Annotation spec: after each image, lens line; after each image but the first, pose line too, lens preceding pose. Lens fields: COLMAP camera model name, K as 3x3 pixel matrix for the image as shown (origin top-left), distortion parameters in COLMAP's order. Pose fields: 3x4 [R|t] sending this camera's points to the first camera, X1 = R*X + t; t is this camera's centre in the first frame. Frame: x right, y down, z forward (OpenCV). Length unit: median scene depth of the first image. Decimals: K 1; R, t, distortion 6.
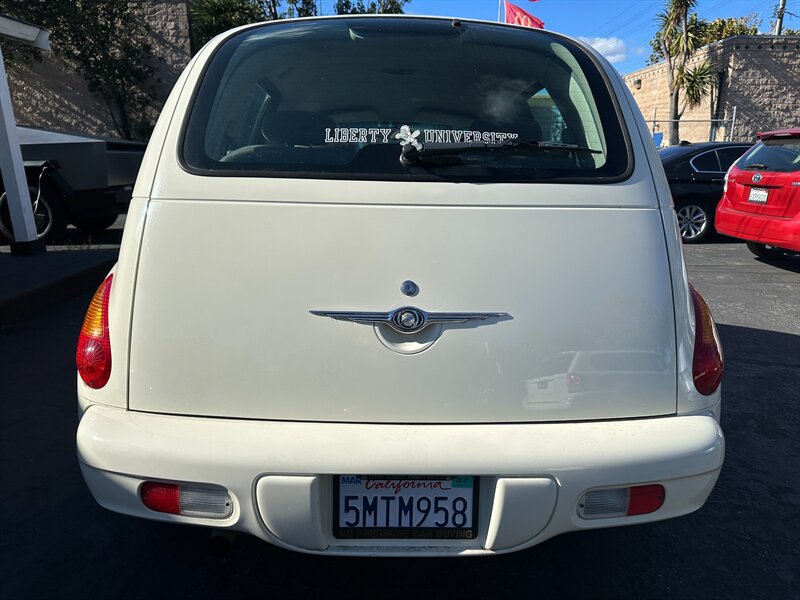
lens RADIAL K [[583.4, 0, 400.9], [0, 583.4, 305.1], [0, 0, 1]] dist [0.020850, -0.024684]
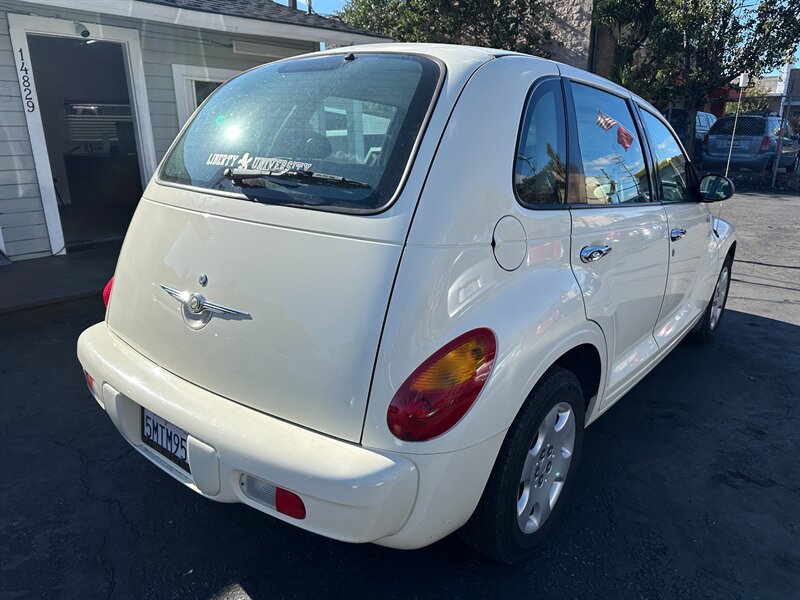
lens RADIAL K [[583.4, 0, 400.4], [0, 583.4, 301.6], [0, 0, 1]] dist [0.020850, -0.024684]
pose [[0.761888, 0.187728, -0.619907, 1.107337], [-0.167732, 0.981613, 0.091115, -0.165690], [0.625613, 0.034559, 0.779368, 0.237297]]
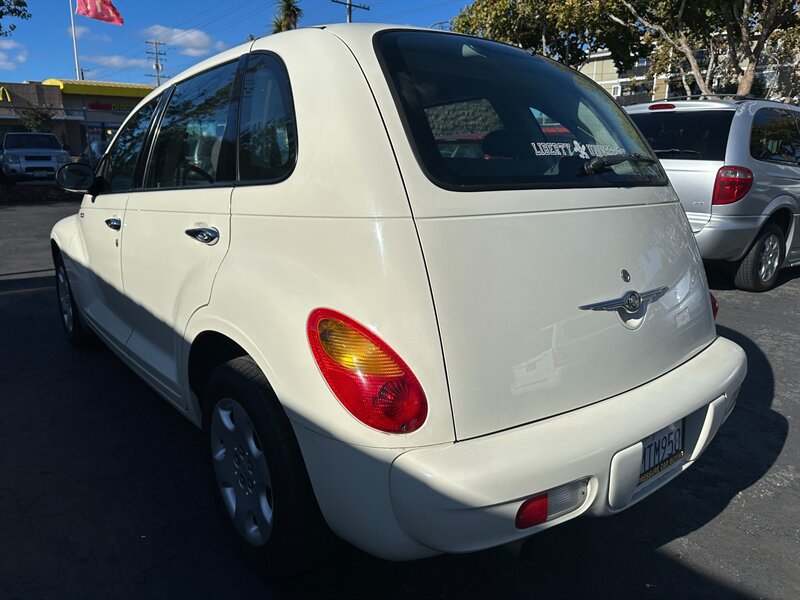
lens RADIAL K [[571.0, 0, 426.5], [0, 571.0, 301.5], [0, 0, 1]] dist [0.019663, -0.013888]
pose [[0.781671, -0.149305, 0.605556, -0.982334], [0.144484, 0.987861, 0.057061, -0.098322], [-0.606724, 0.042890, 0.793754, 0.284822]]
